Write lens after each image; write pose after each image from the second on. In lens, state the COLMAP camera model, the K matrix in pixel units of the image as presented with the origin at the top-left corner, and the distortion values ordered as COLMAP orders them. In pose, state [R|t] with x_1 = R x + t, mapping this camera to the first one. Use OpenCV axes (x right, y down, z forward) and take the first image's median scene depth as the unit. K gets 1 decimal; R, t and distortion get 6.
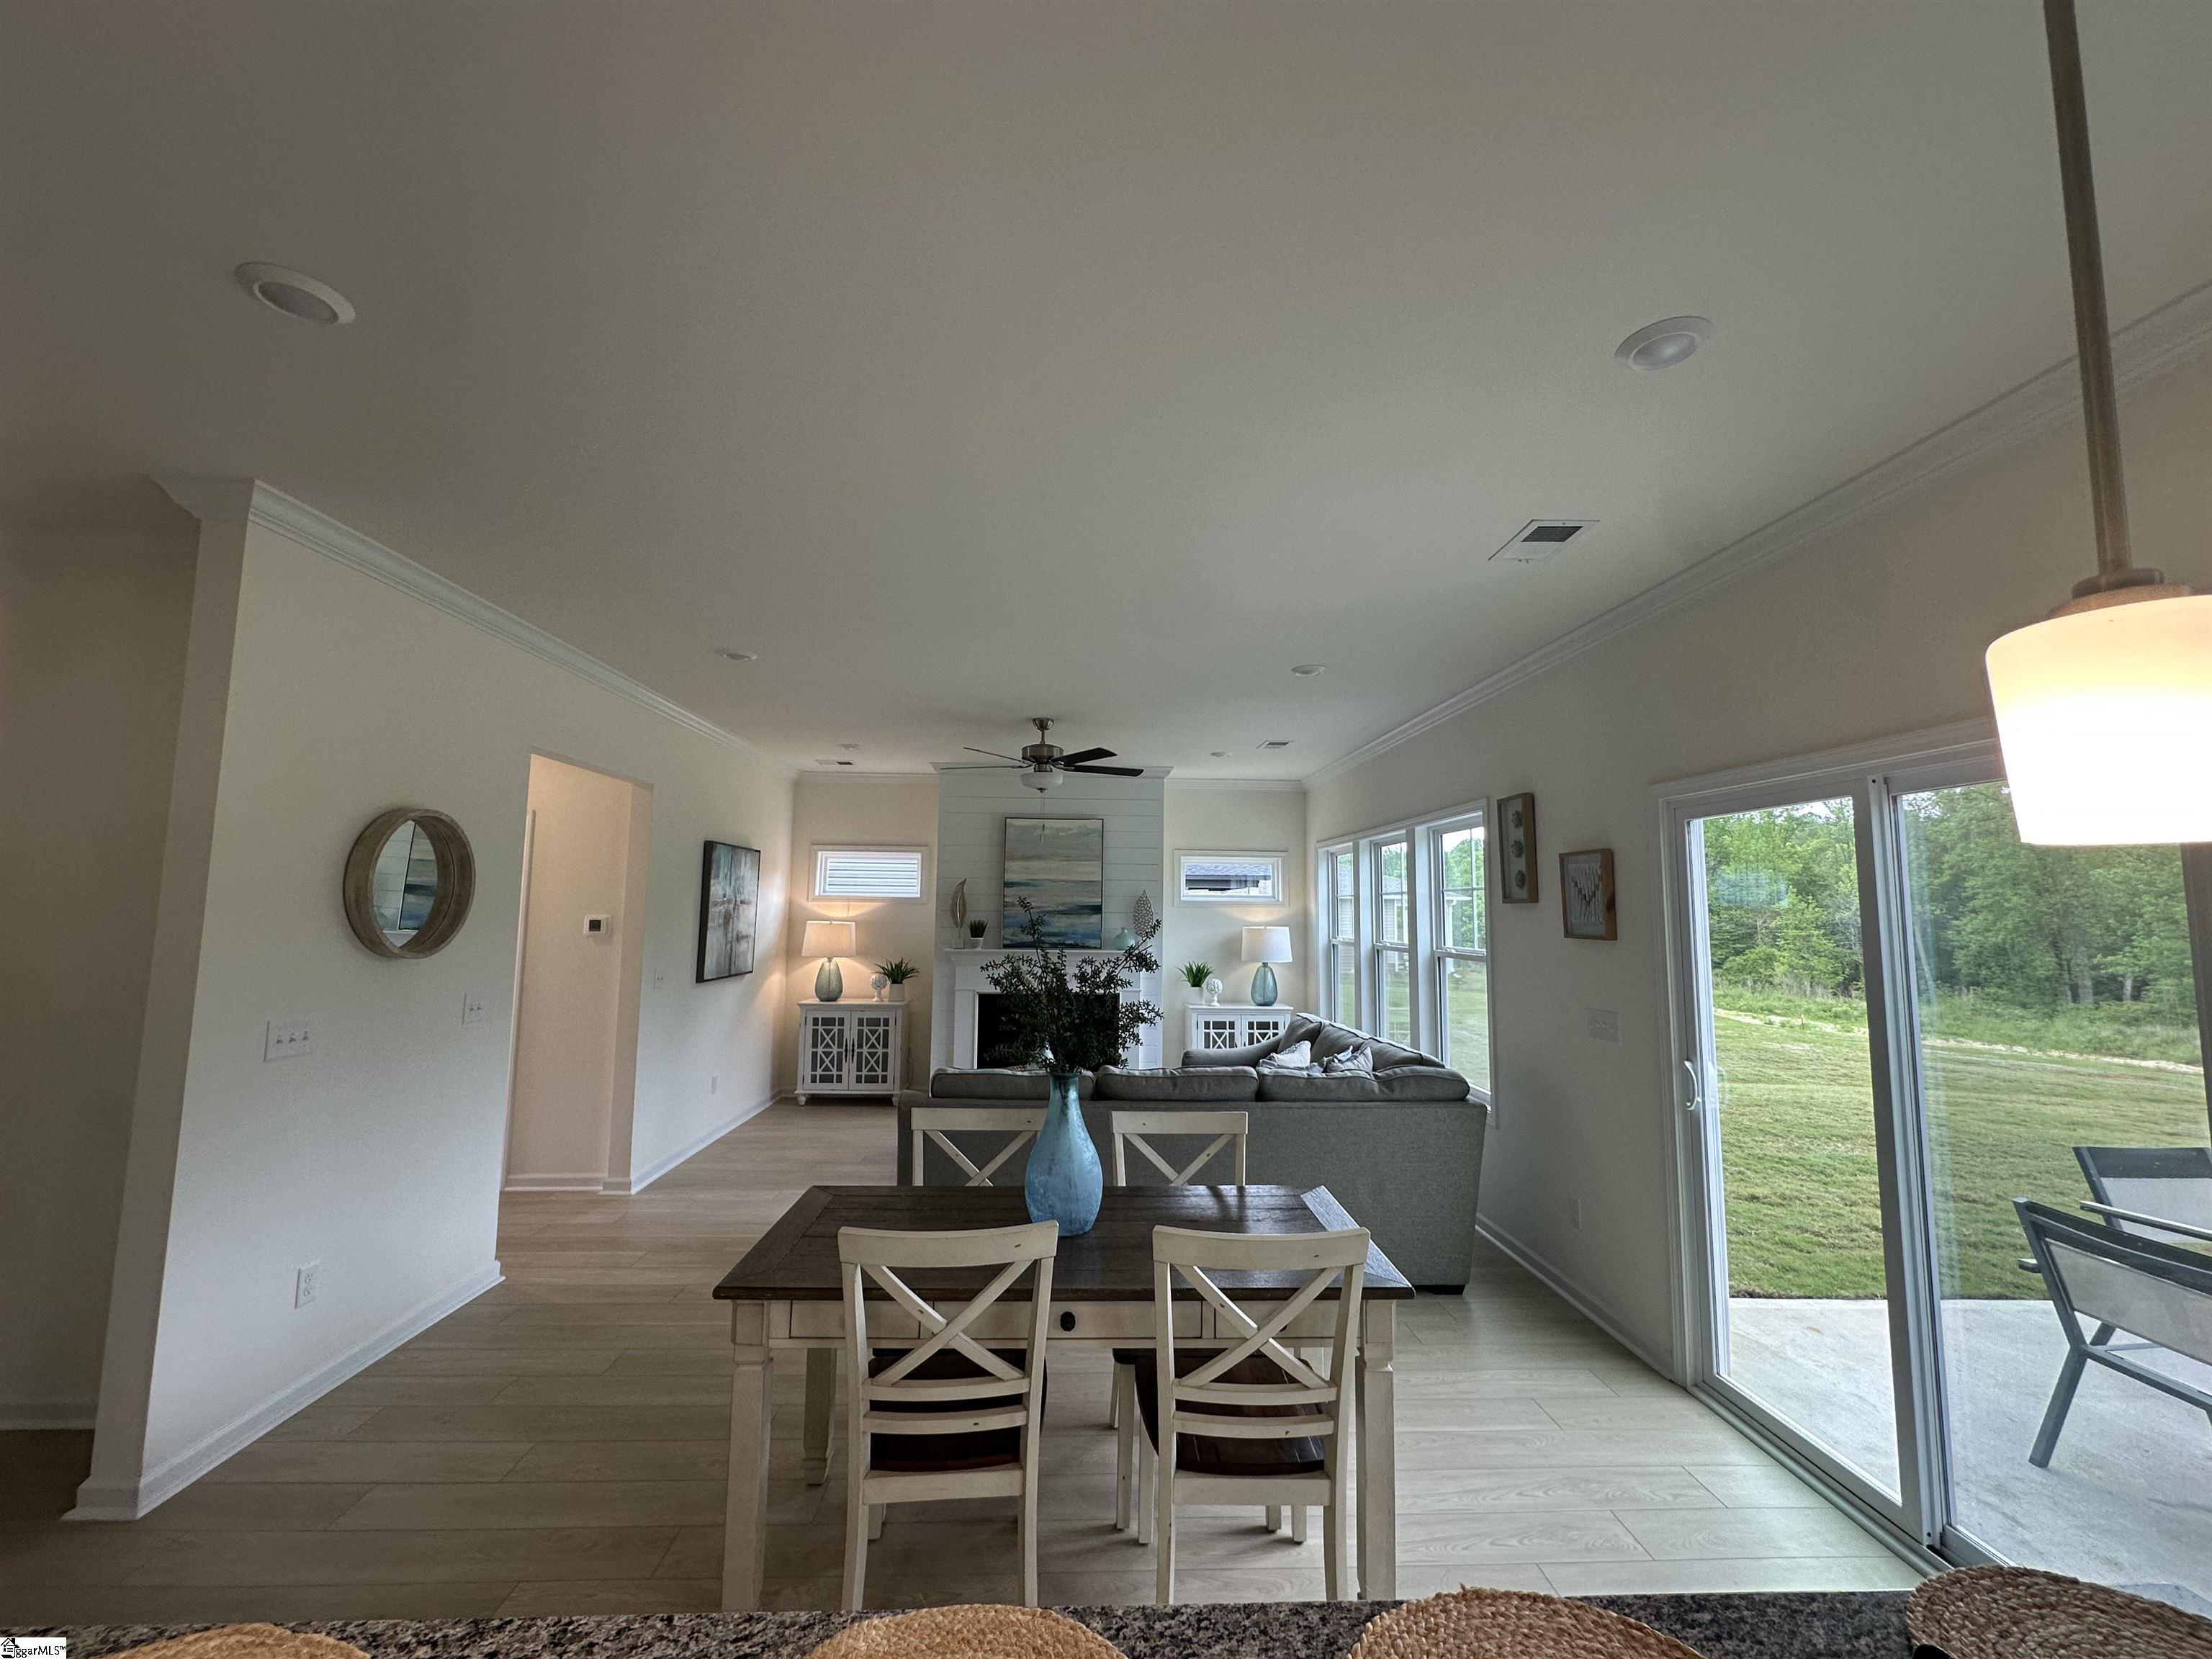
lens RADIAL K [[881.2, 0, 1101.3], [0, 881.2, 825.9], [0, 0, 1]] dist [-0.004755, 0.001358]
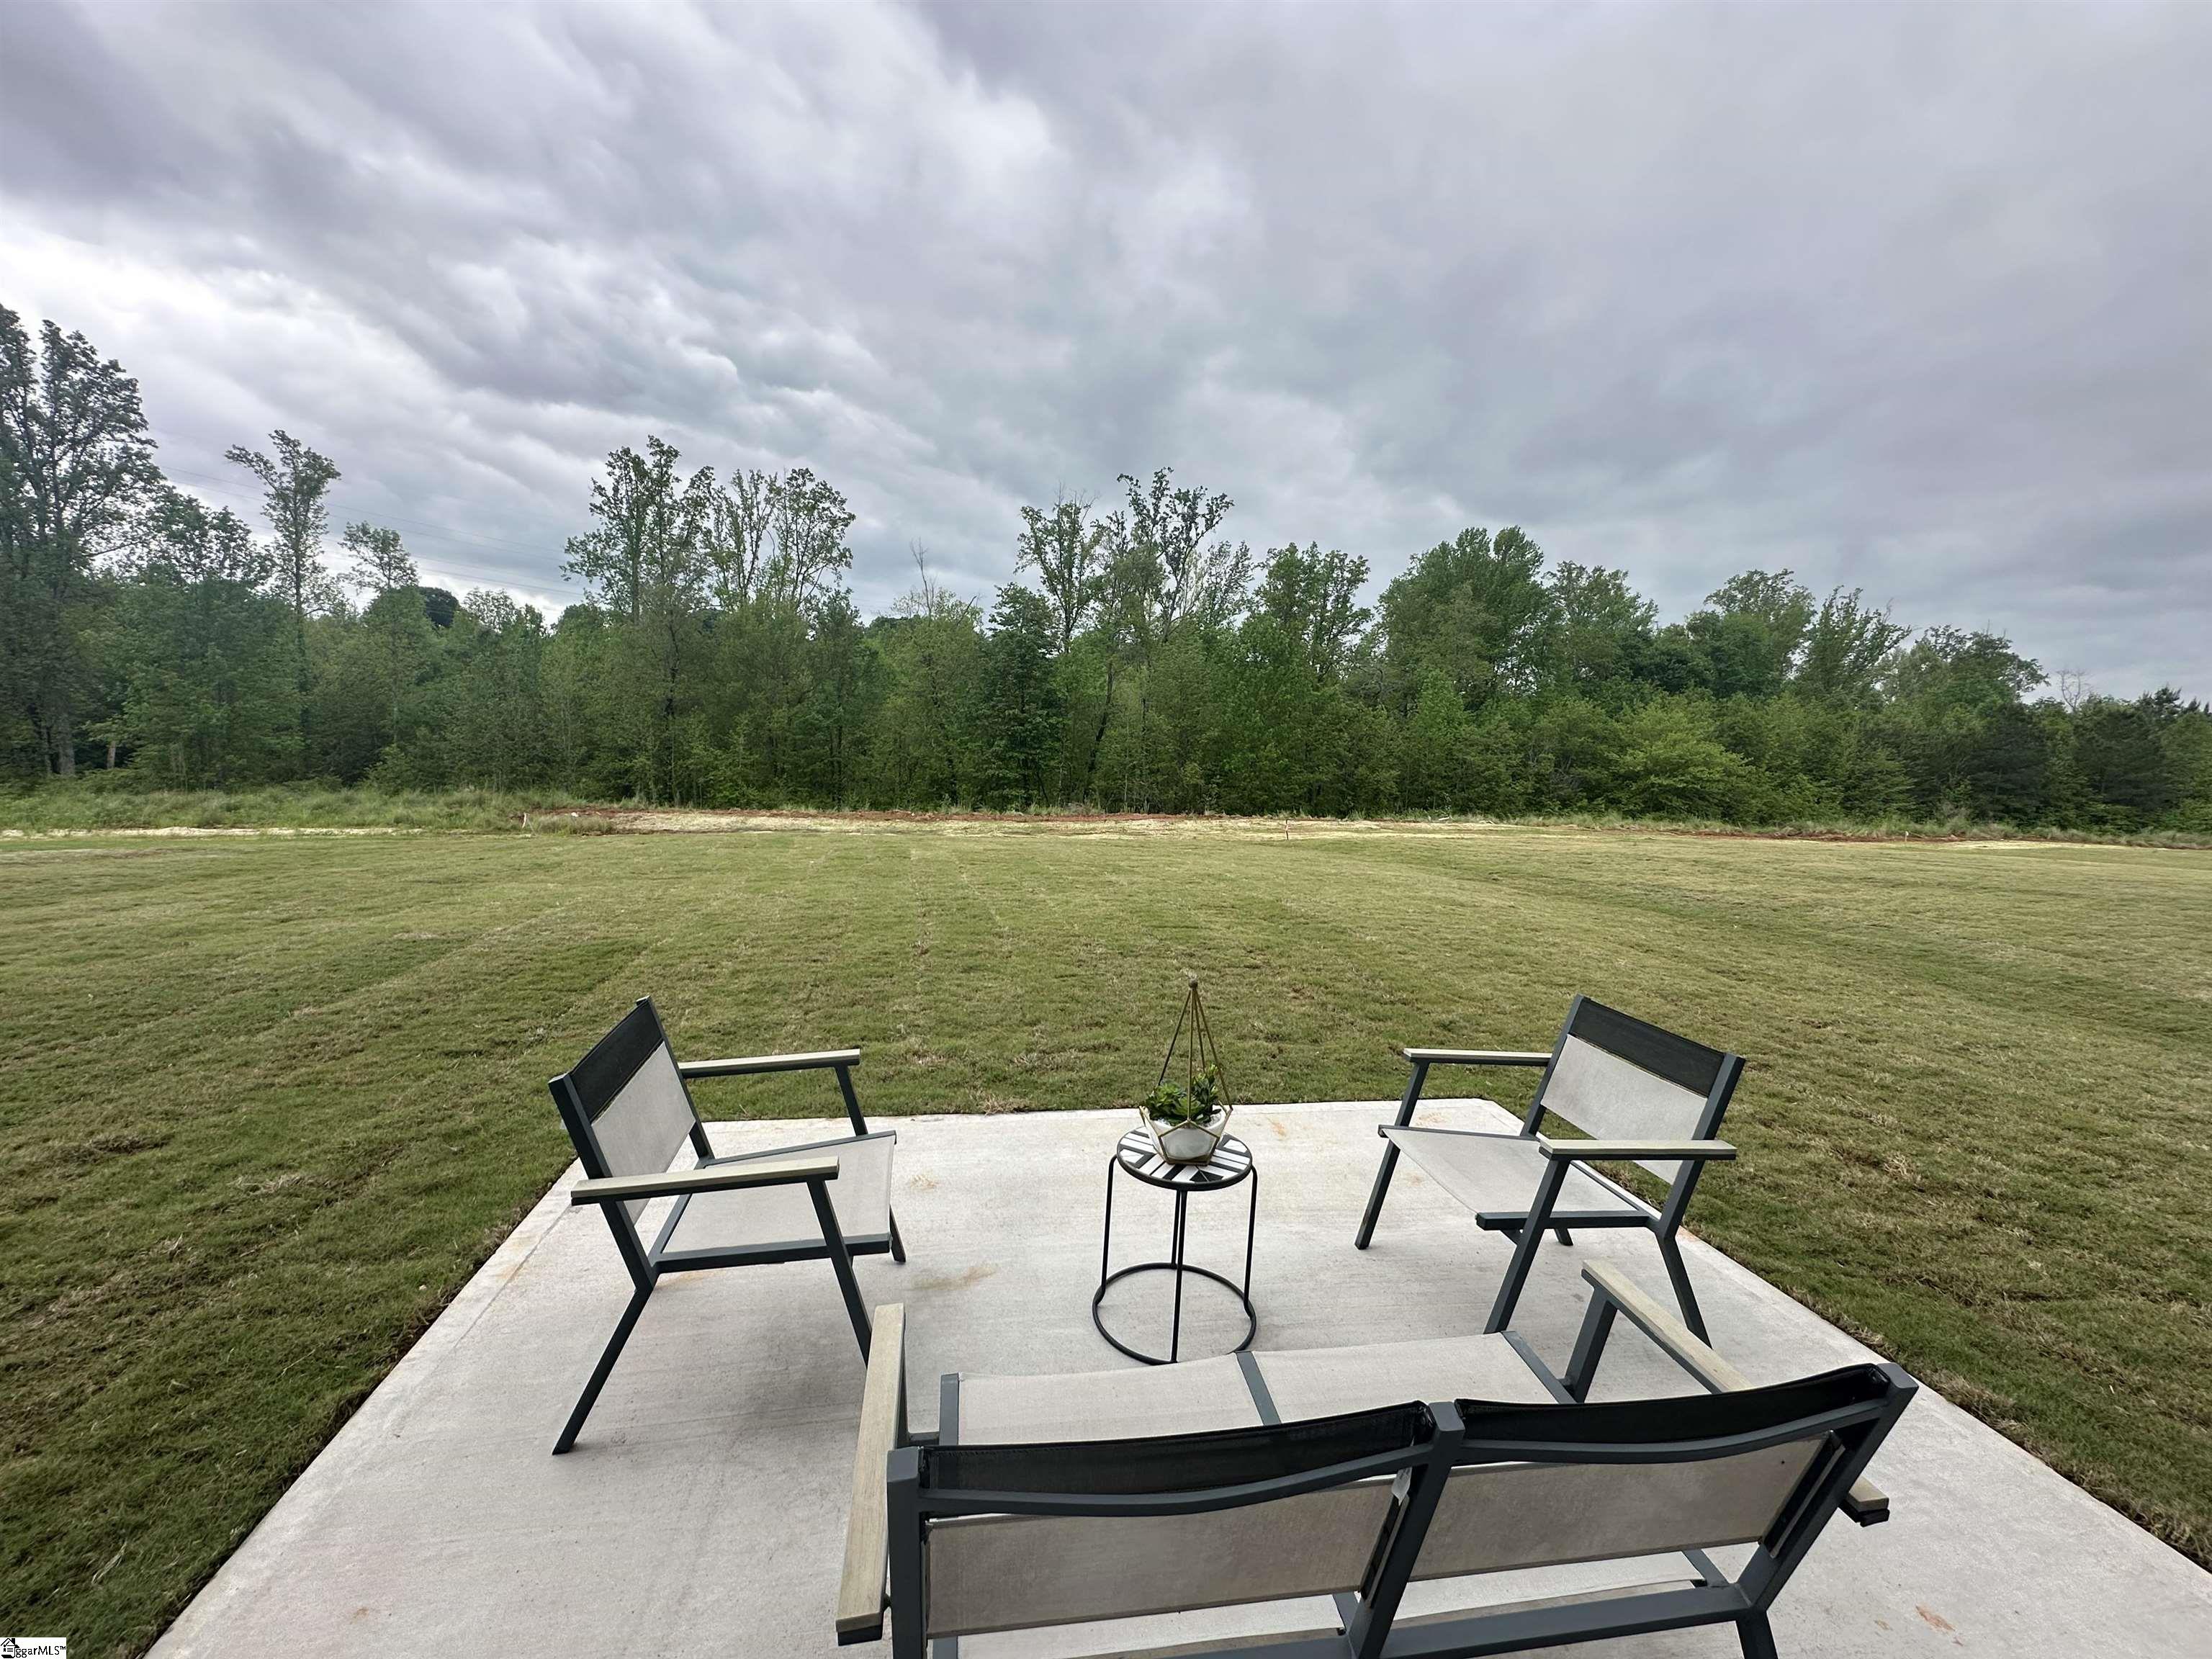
lens RADIAL K [[881.2, 0, 1100.6], [0, 881.2, 827.3], [0, 0, 1]] dist [-0.004755, 0.001358]
pose [[-0.136272, -0.121293, 0.983218, 0.306511], [-0.140017, 0.984872, 0.102091, 0.067392], [-0.980727, -0.123755, -0.151193, 0.401645]]
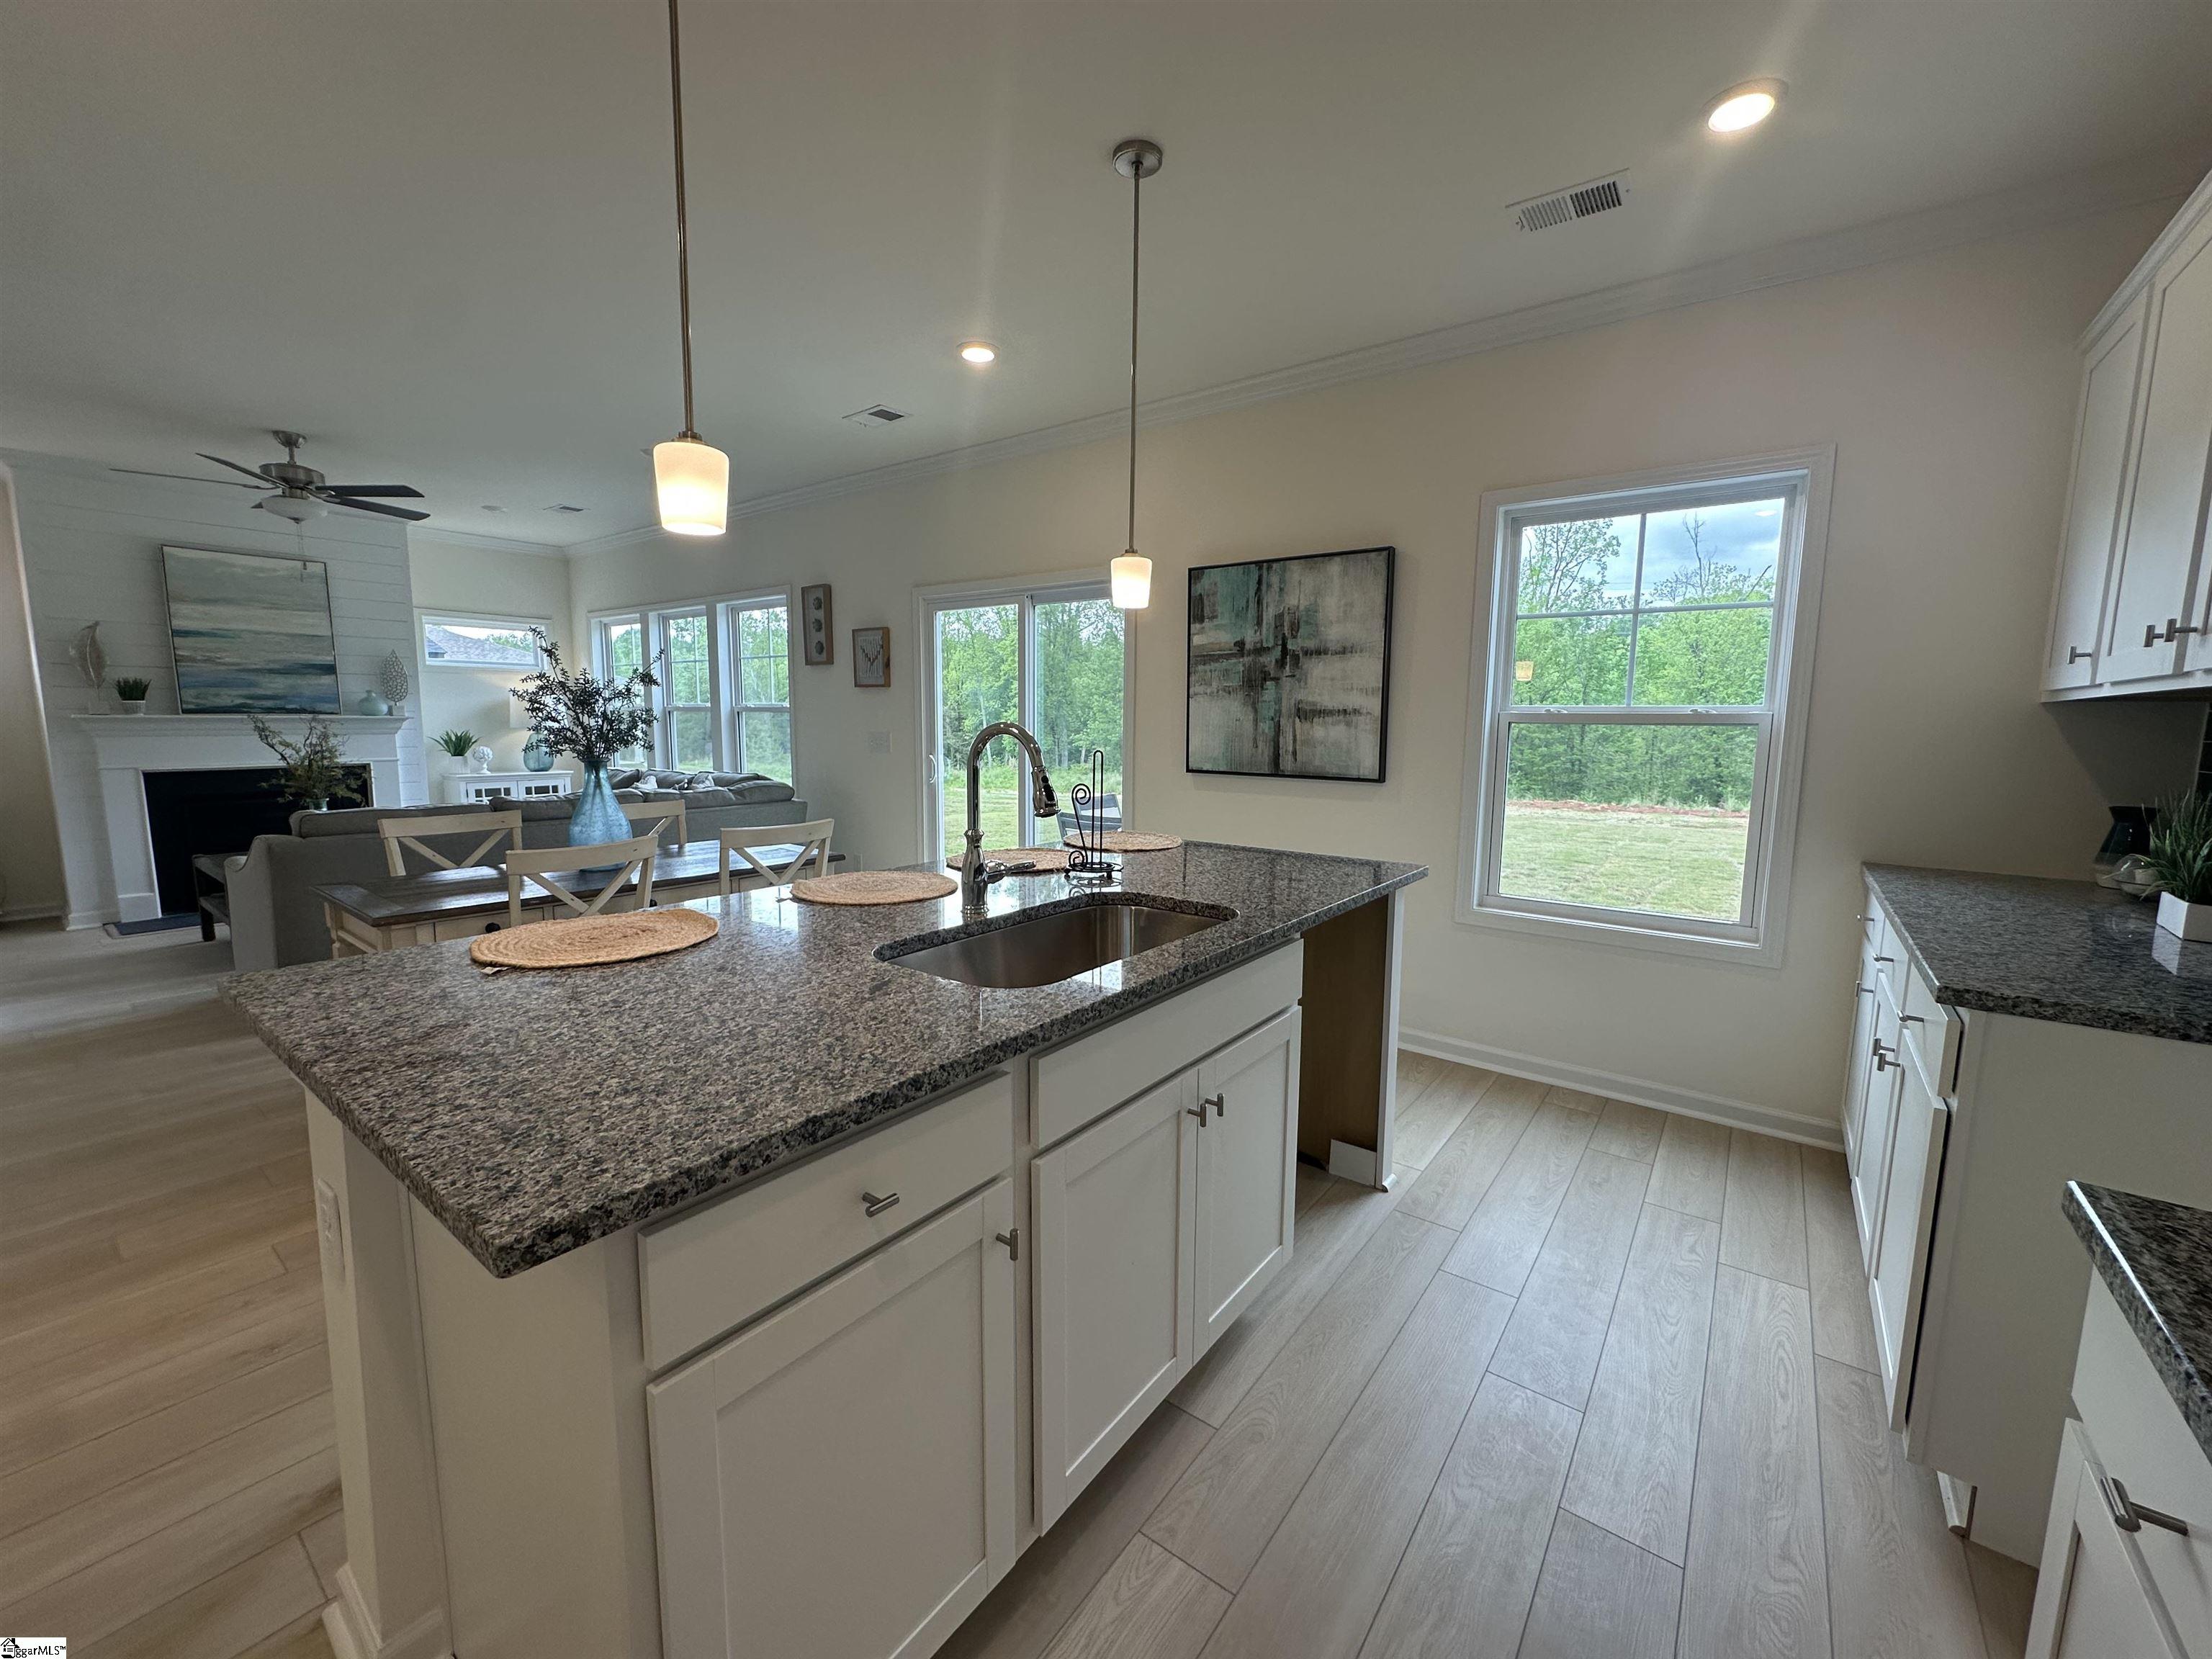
lens RADIAL K [[881.2, 0, 1101.5], [0, 881.2, 828.6], [0, 0, 1]] dist [-0.004755, 0.001358]
pose [[0.637889, -0.102419, 0.763287, -0.192109], [-0.077405, 0.977572, 0.195861, 0.019013], [-0.766228, -0.184020, 0.615655, -0.146646]]
